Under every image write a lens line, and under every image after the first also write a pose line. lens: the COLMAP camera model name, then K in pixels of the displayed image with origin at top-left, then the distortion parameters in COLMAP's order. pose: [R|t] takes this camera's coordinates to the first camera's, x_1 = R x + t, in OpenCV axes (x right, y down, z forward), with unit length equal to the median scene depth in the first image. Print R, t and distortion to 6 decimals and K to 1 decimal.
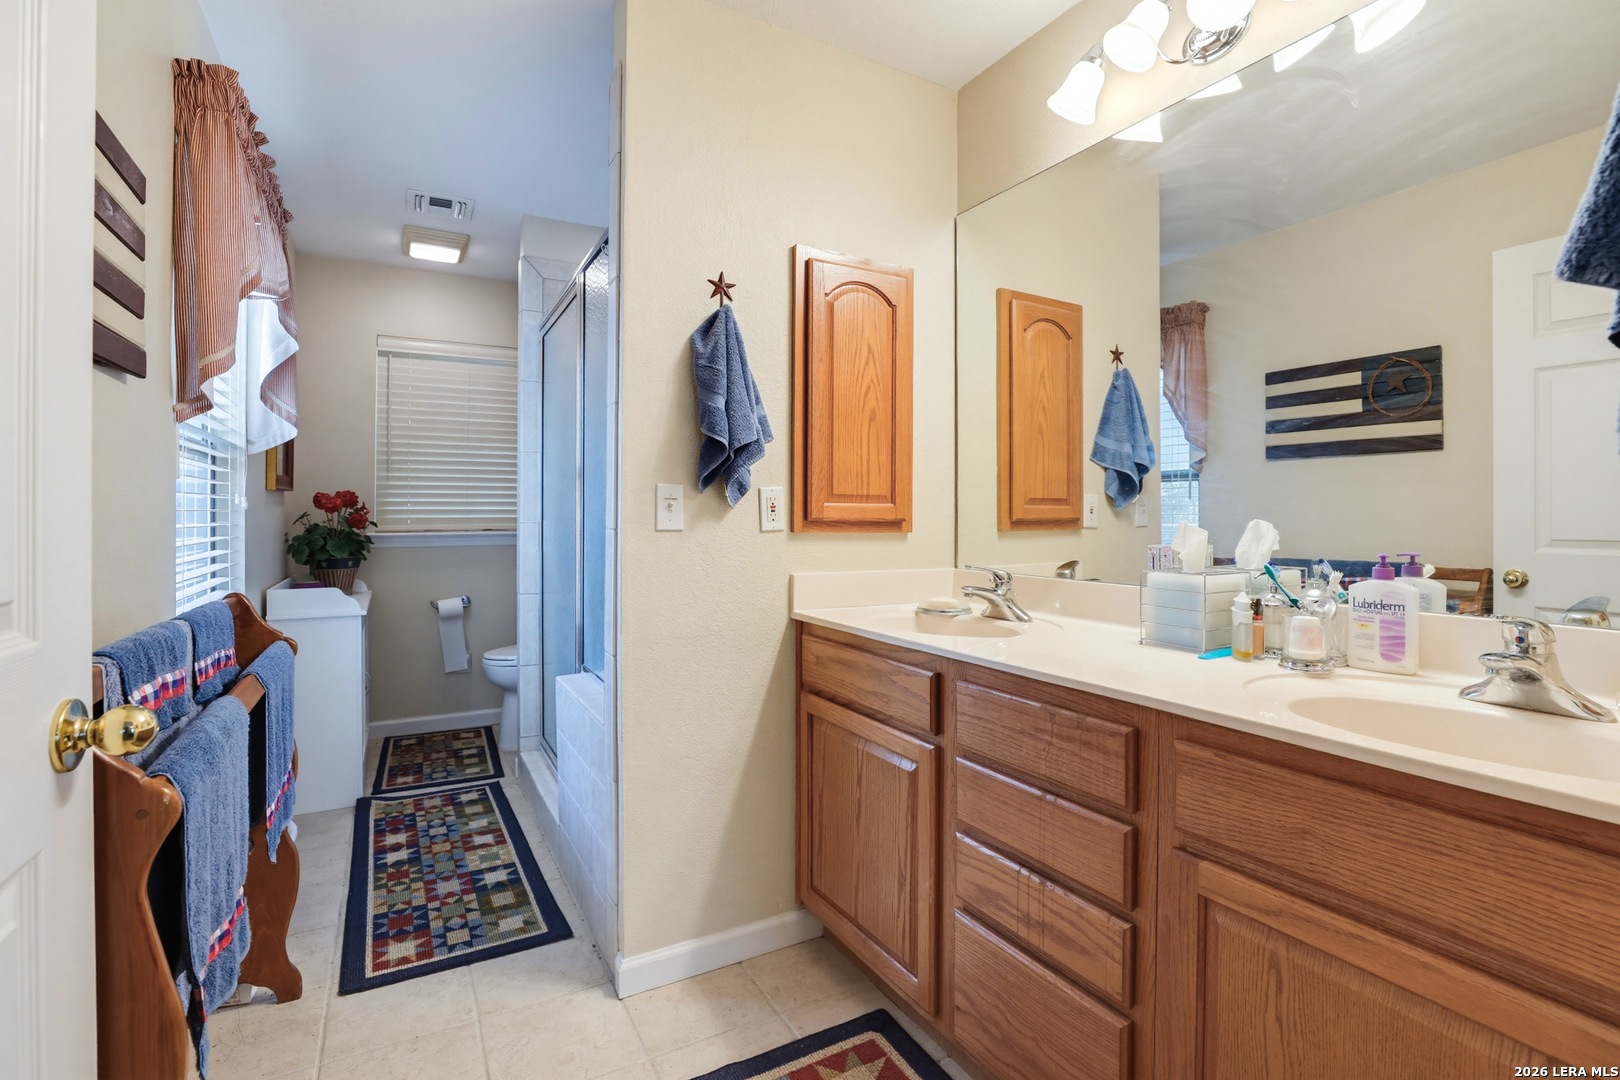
lens RADIAL K [[744.6, 0, 809.6], [0, 744.6, 531.5], [0, 0, 1]] dist [-0.002494, 0.001683]
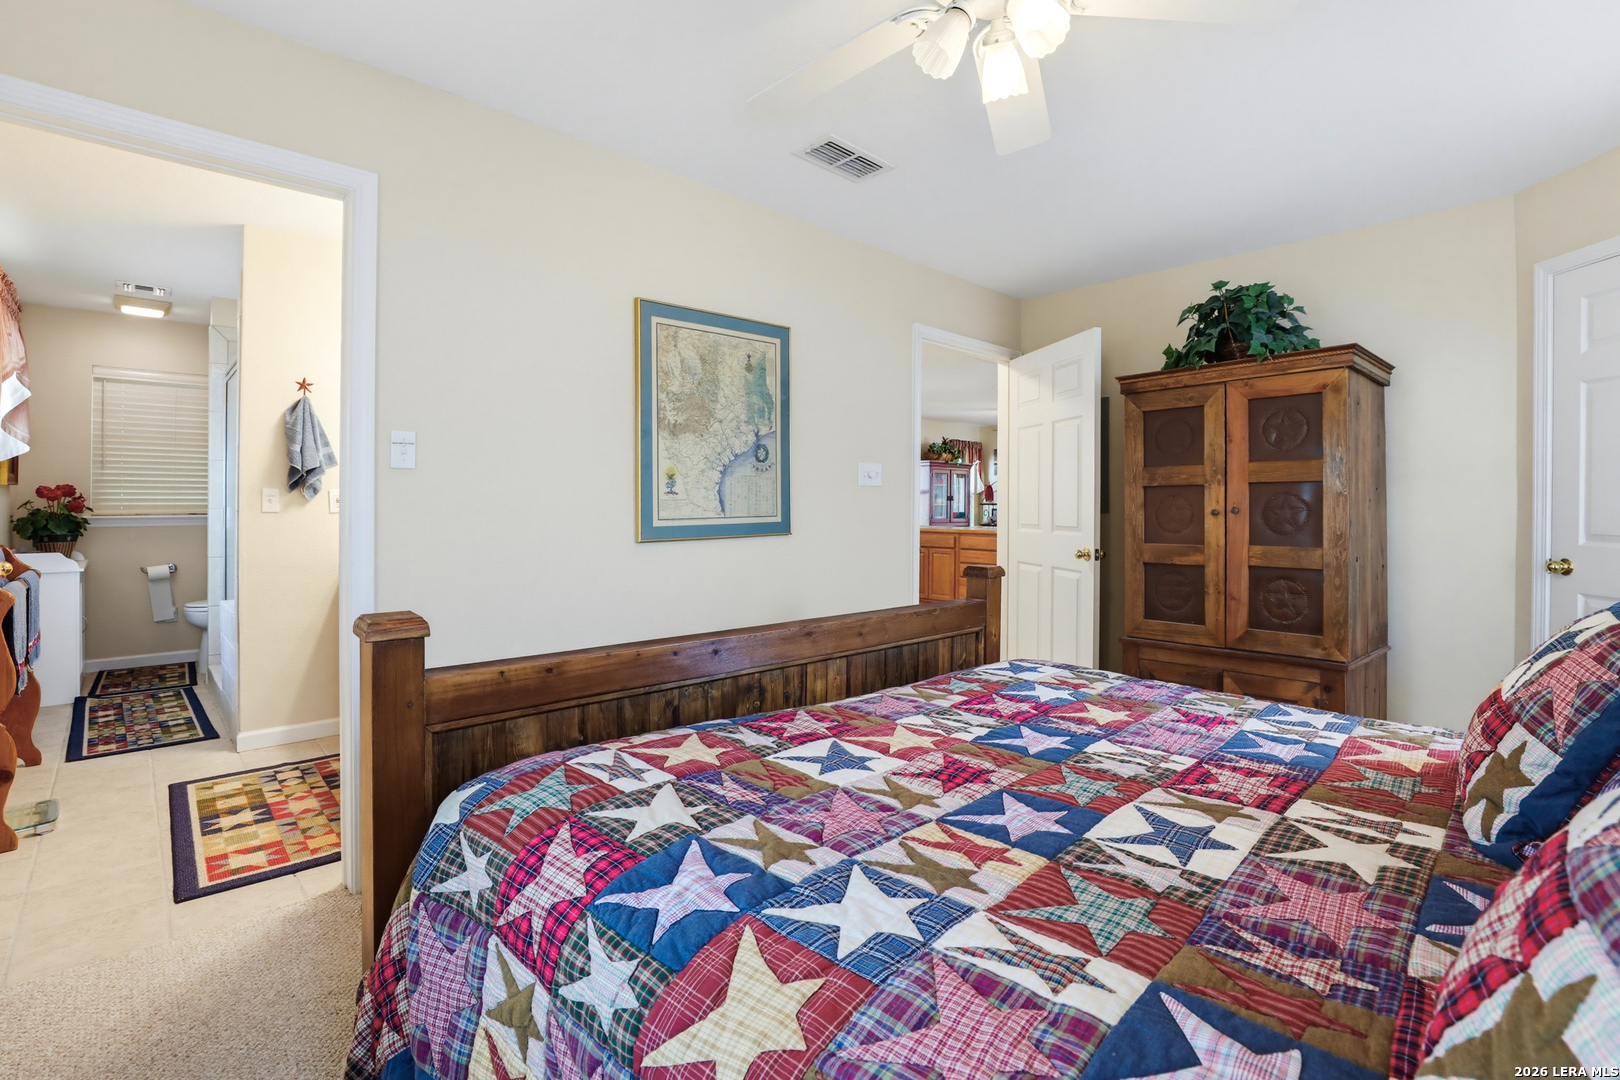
lens RADIAL K [[744.6, 0, 794.8], [0, 744.6, 516.4], [0, 0, 1]] dist [-0.002494, 0.001683]
pose [[0.974228, -0.000471, 0.225563, 0.373224], [0.001181, 0.999995, -0.003012, 0.008628], [-0.225560, 0.003201, 0.974224, -0.632022]]
